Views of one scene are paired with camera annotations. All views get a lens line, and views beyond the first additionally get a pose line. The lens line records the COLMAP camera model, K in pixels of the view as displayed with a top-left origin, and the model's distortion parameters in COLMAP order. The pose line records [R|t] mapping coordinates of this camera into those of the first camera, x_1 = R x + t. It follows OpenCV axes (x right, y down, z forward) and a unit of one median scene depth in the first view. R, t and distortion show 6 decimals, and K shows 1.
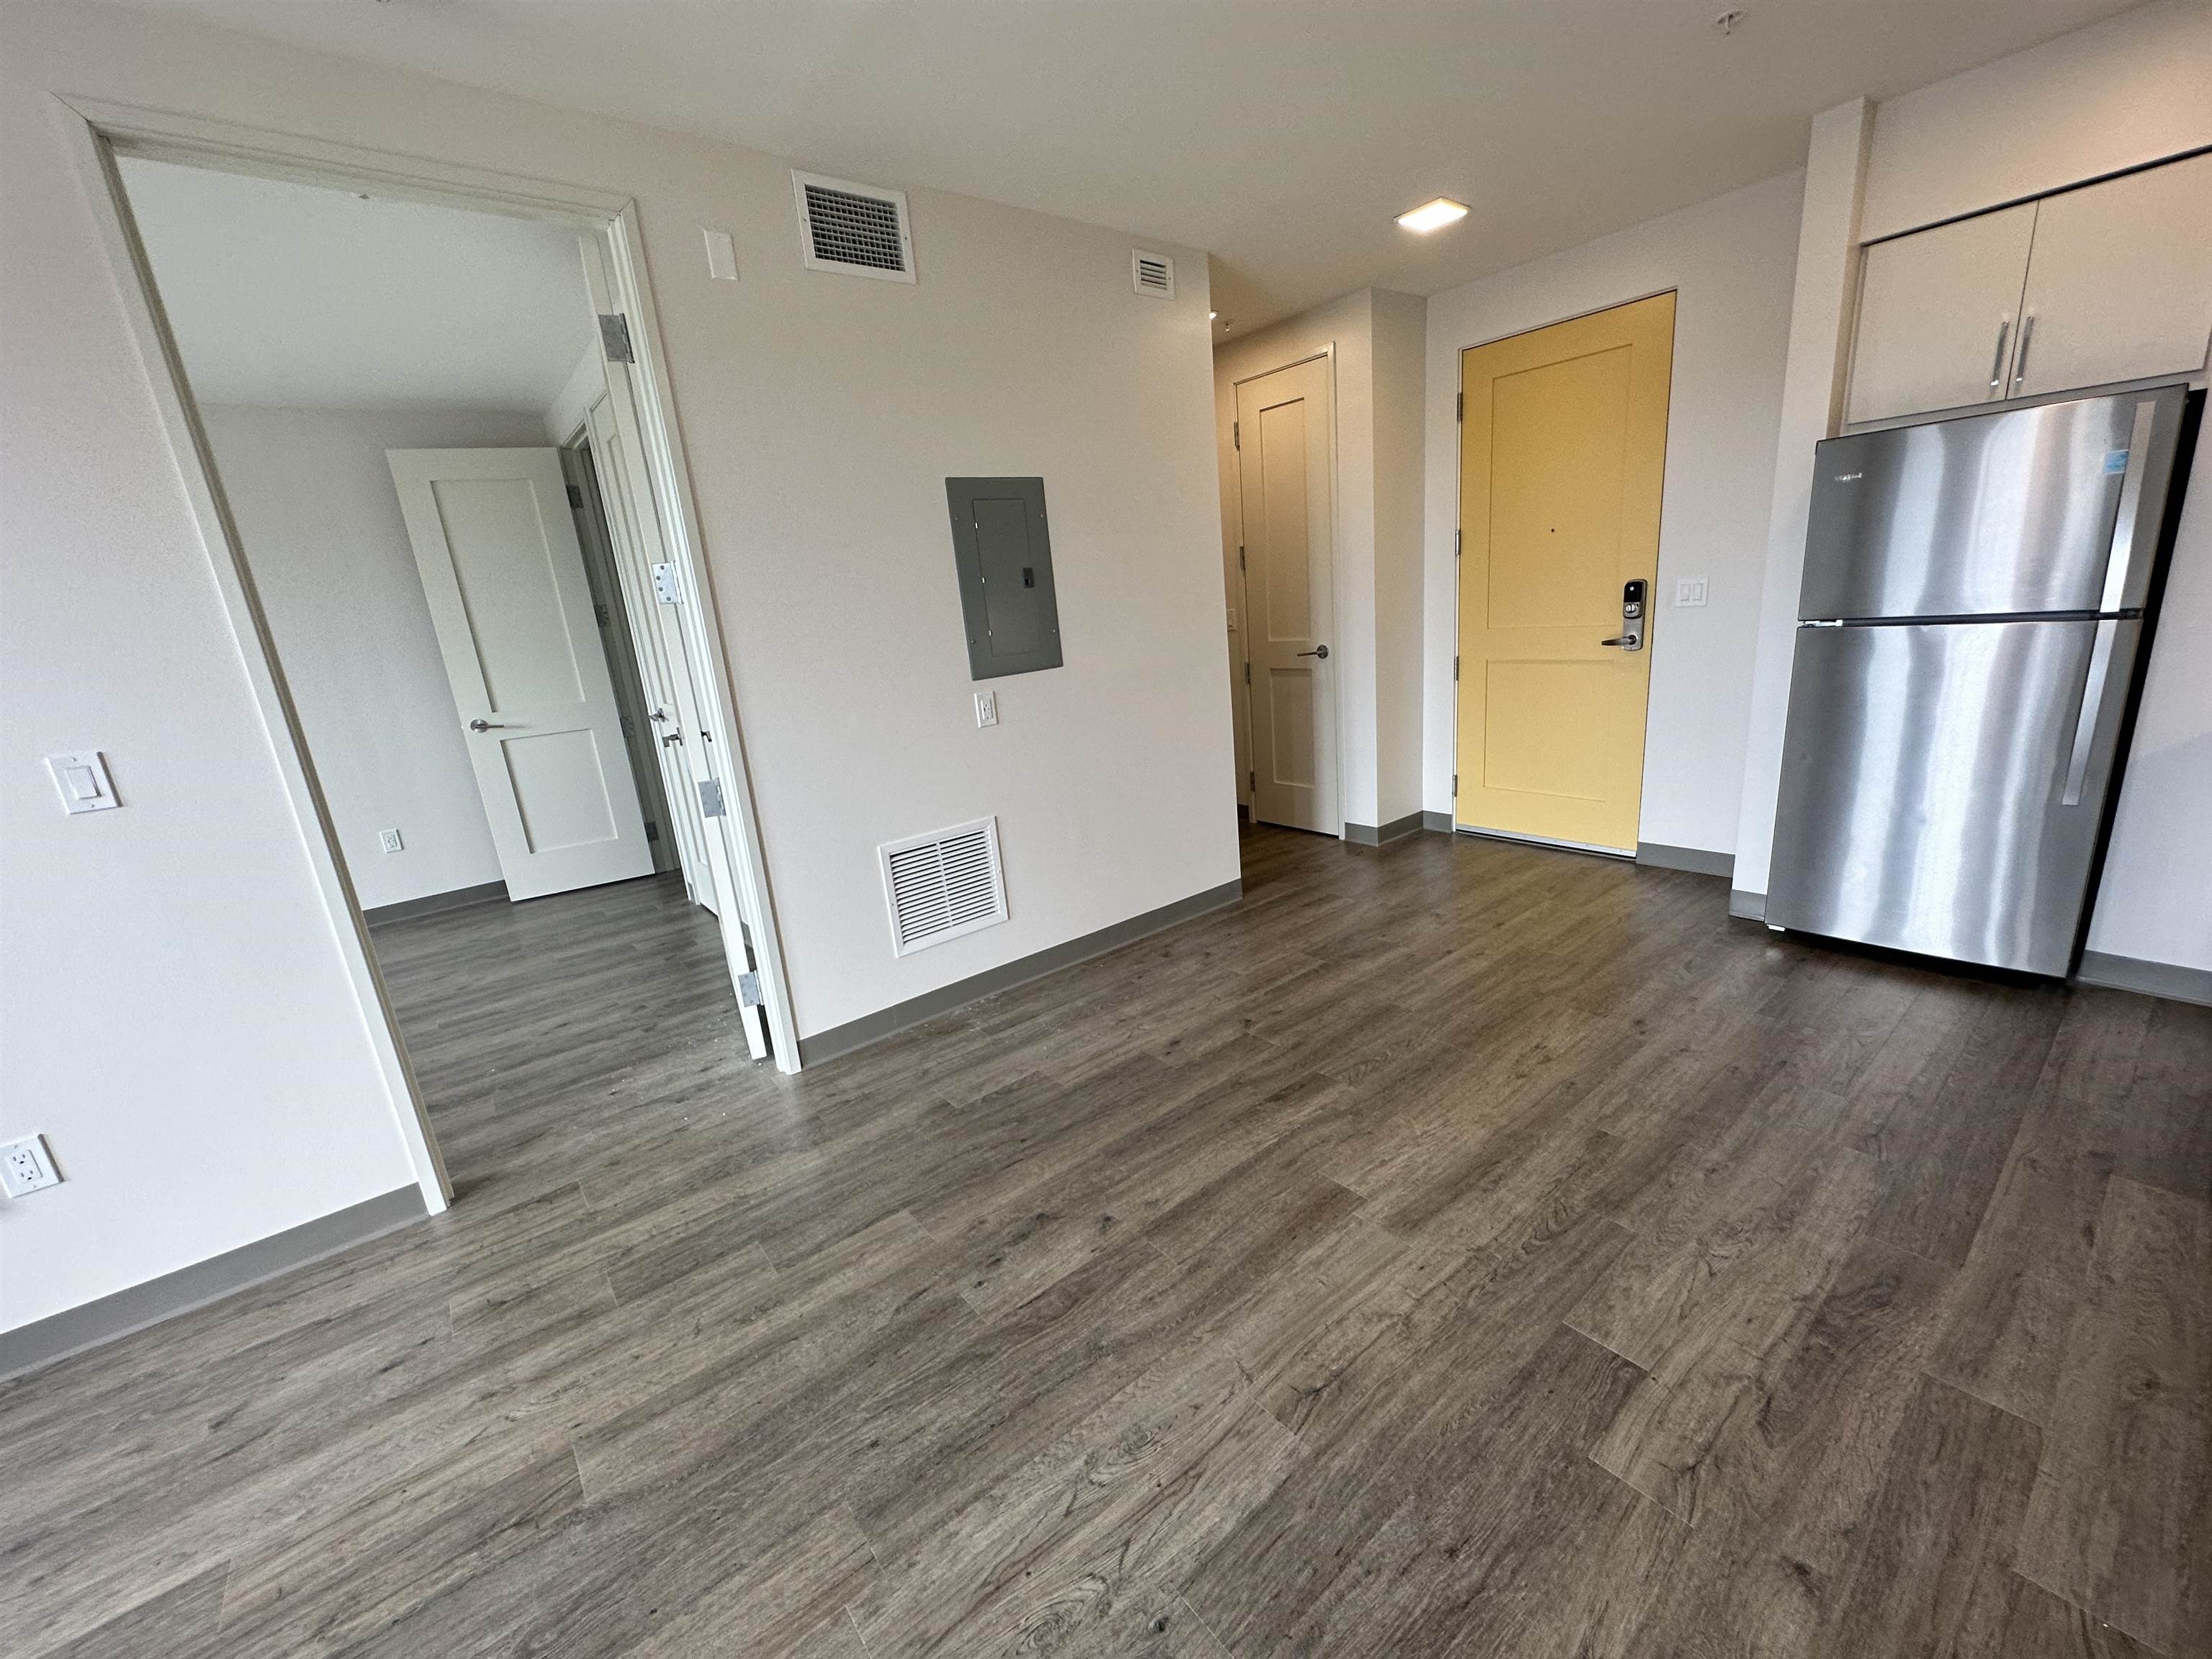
lens RADIAL K [[885.1, 0, 1106.8], [0, 885.1, 831.6], [0, 0, 1]] dist [-0.003659, 0.001042]
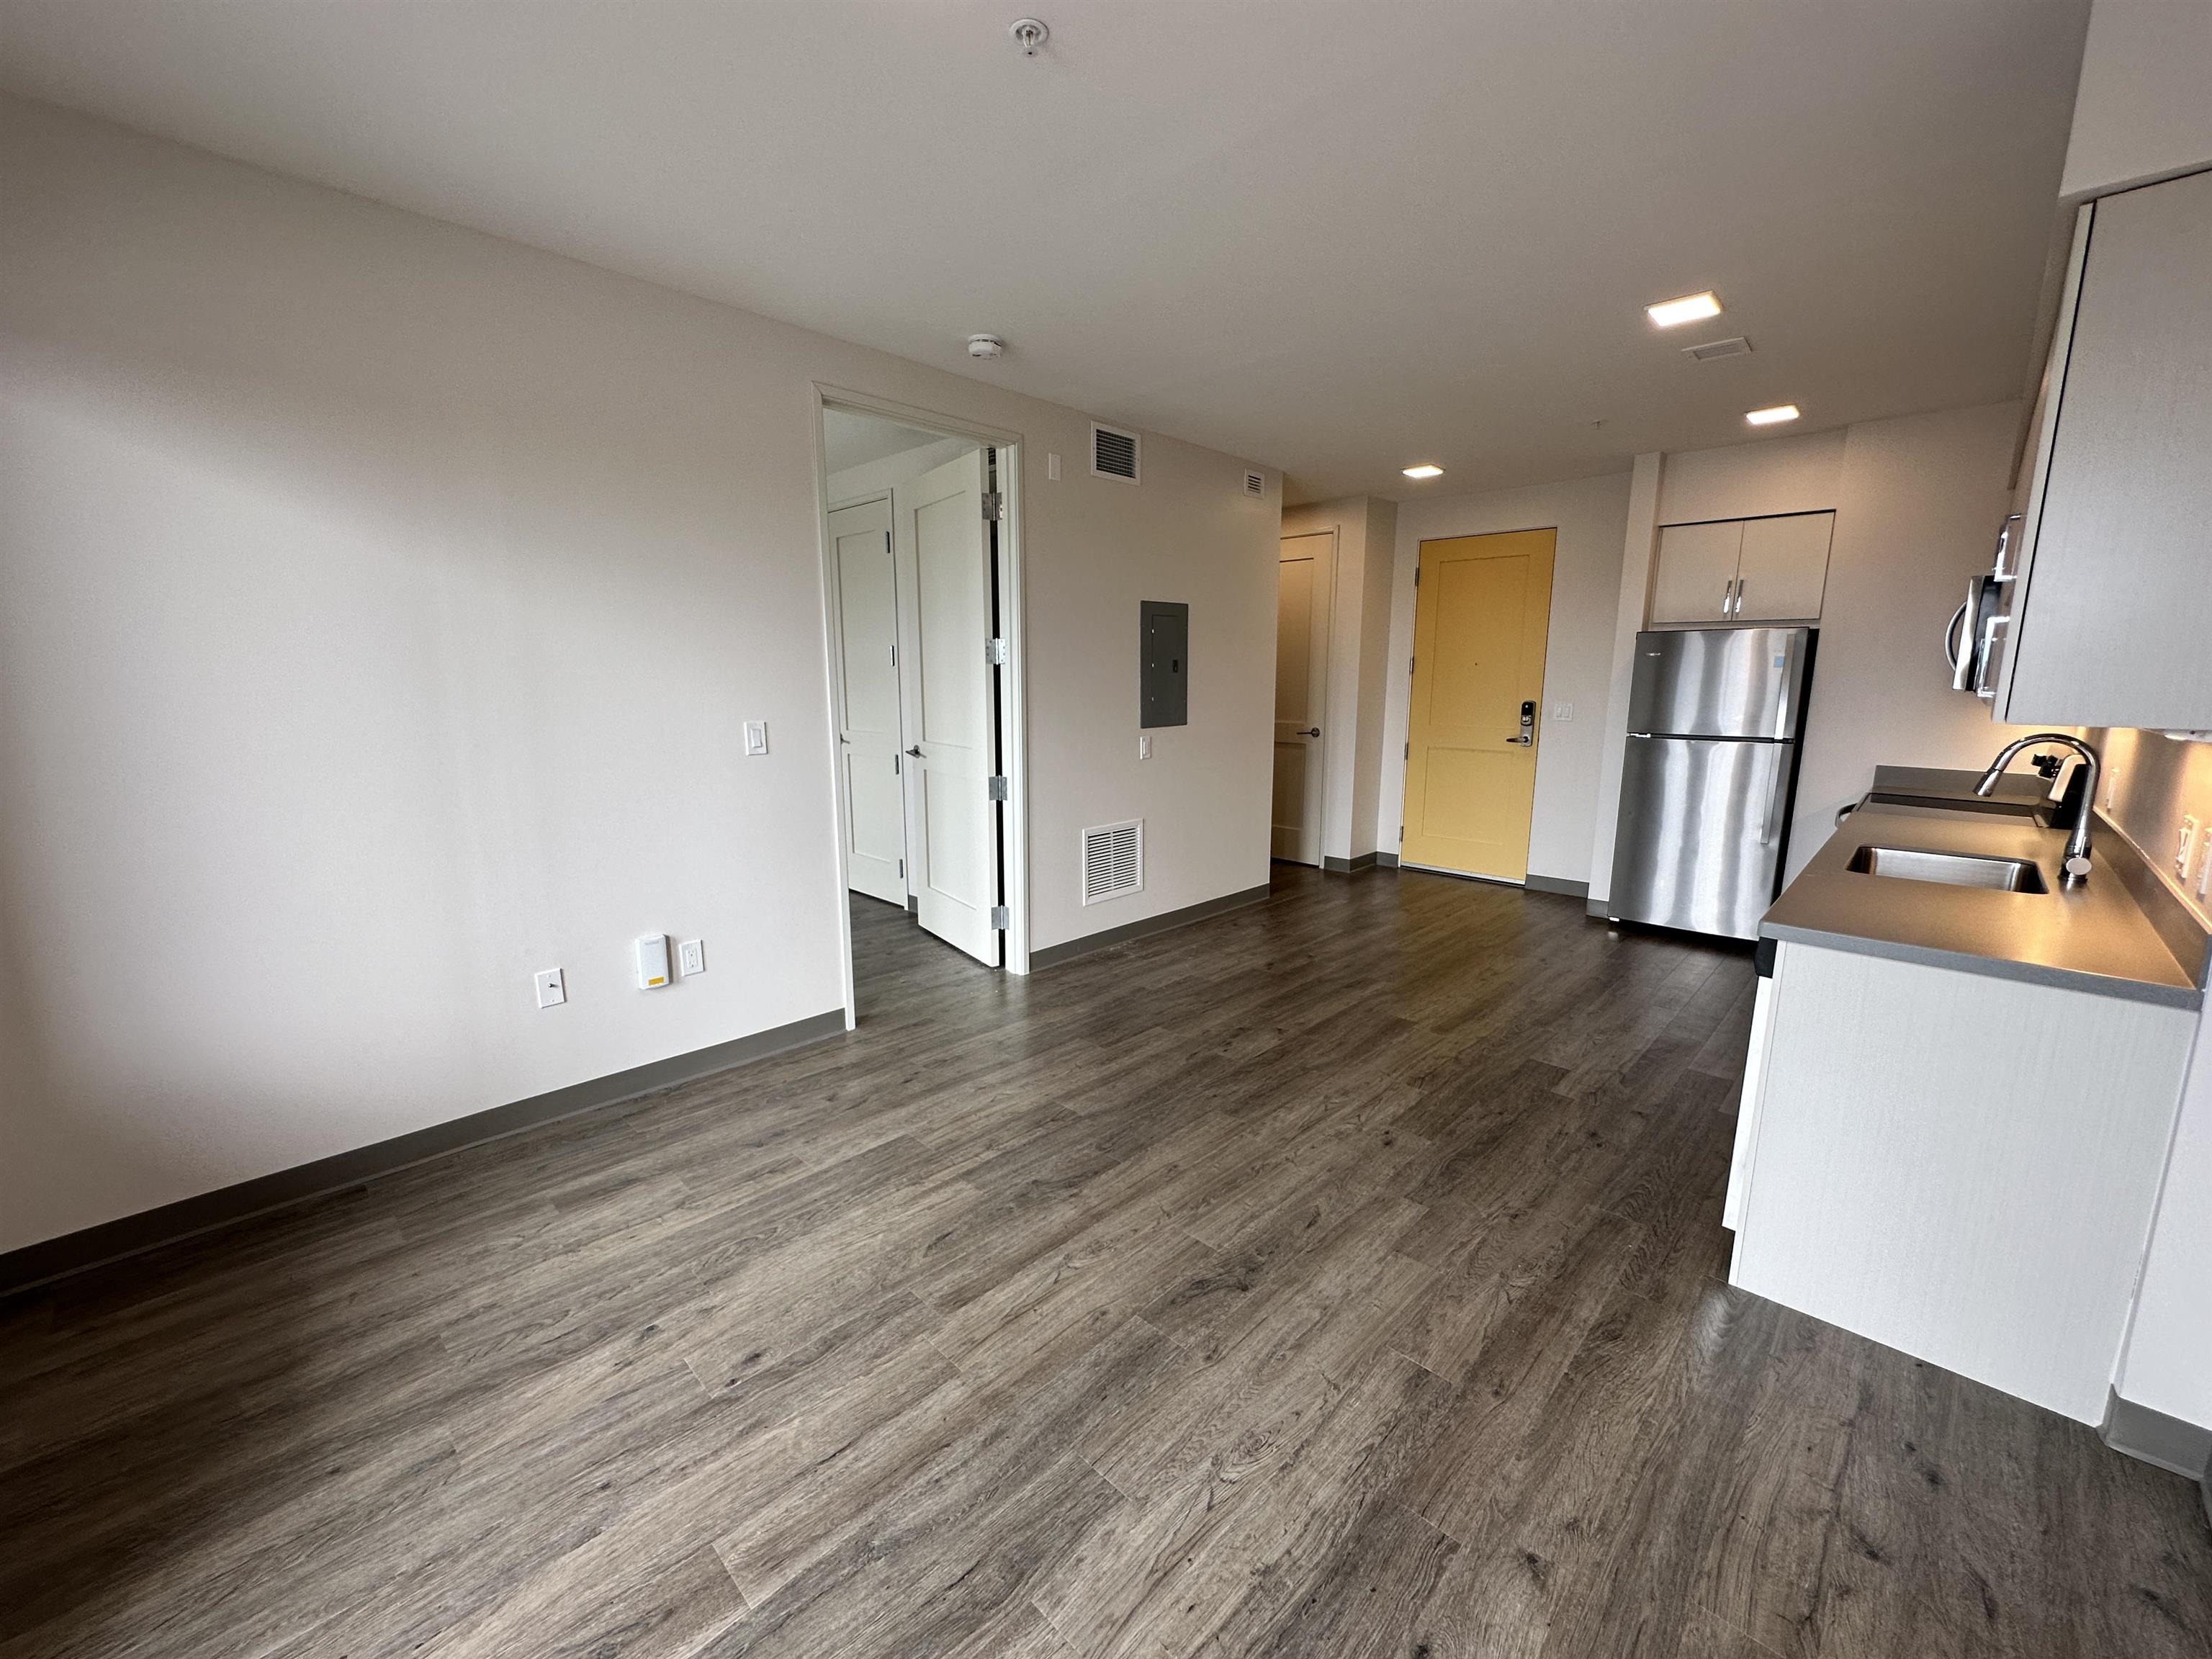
lens RADIAL K [[885.1, 0, 1106.8], [0, 885.1, 831.6], [0, 0, 1]] dist [-0.003659, 0.001042]
pose [[0.987689, 0.064640, 0.142448, -0.502364], [-0.051796, 0.994401, -0.092103, 0.183070], [-0.147604, 0.083590, 0.985508, -0.590409]]
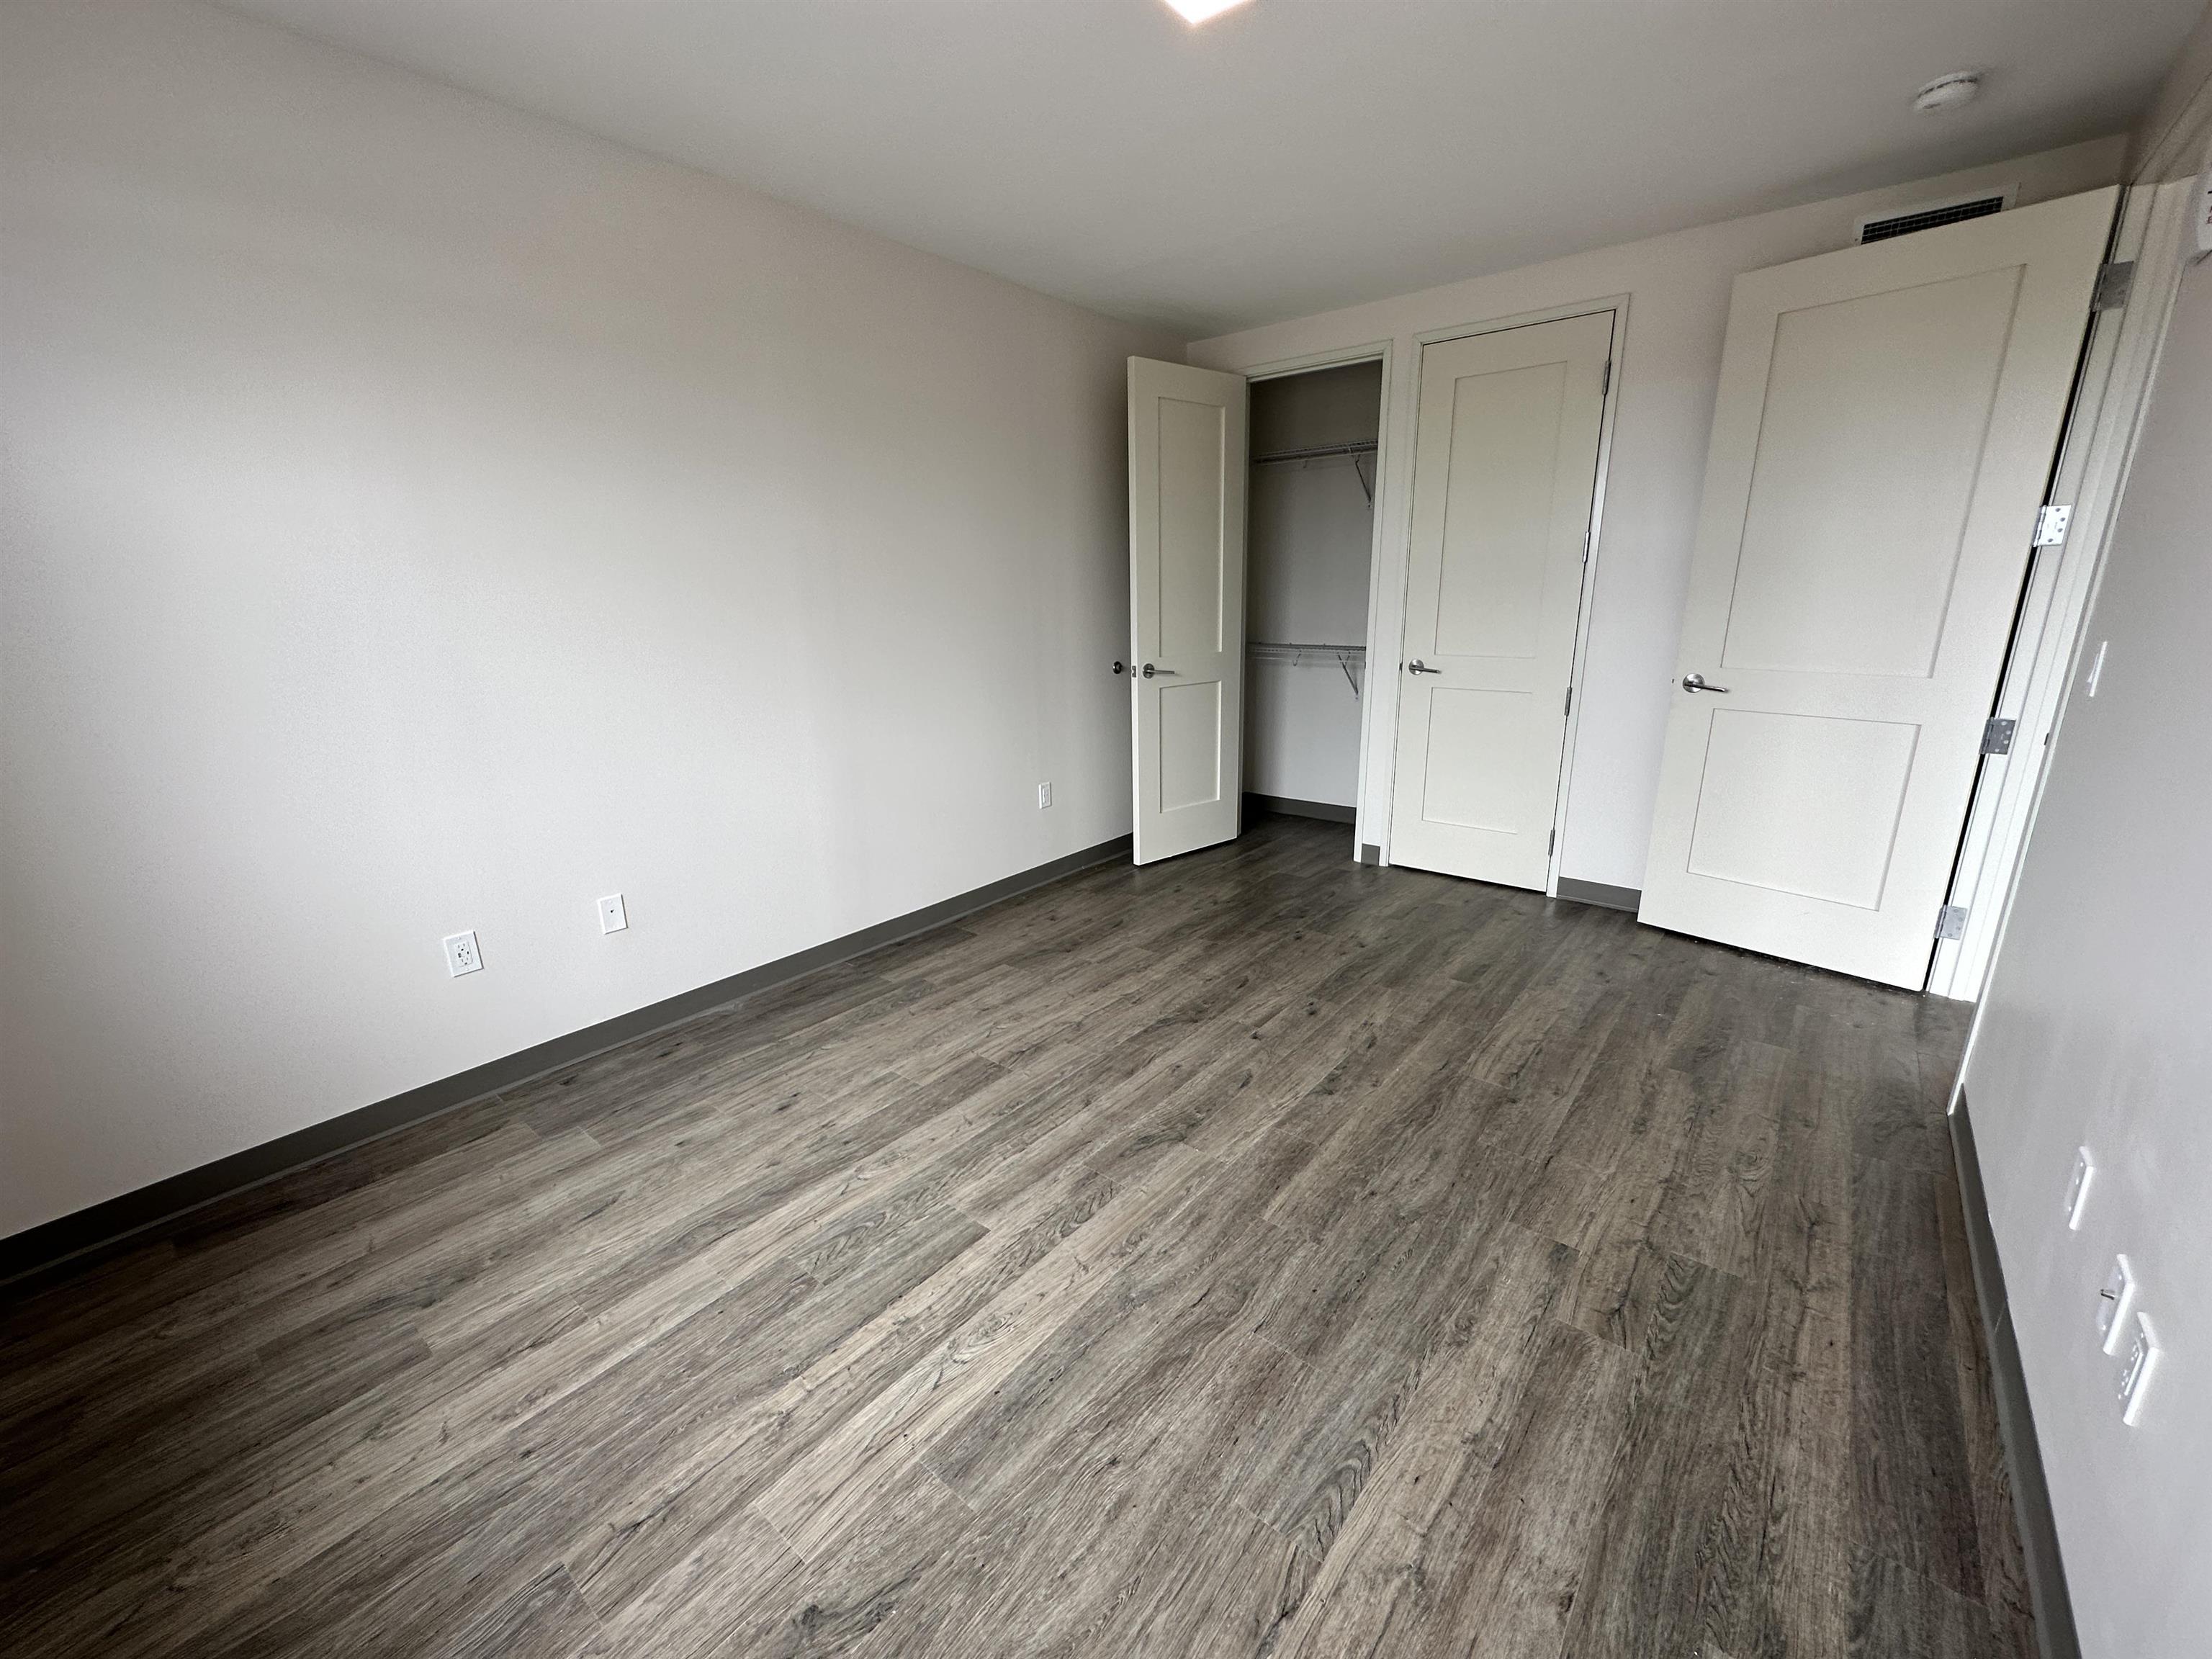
lens RADIAL K [[885.1, 0, 1106.8], [0, 885.1, 831.6], [0, 0, 1]] dist [-0.003659, 0.001042]
pose [[0.975300, 0.008772, 0.220710, -1.806628], [-0.008498, 0.999961, -0.002189, 0.091823], [-0.220720, 0.000260, 0.975337, 0.226336]]
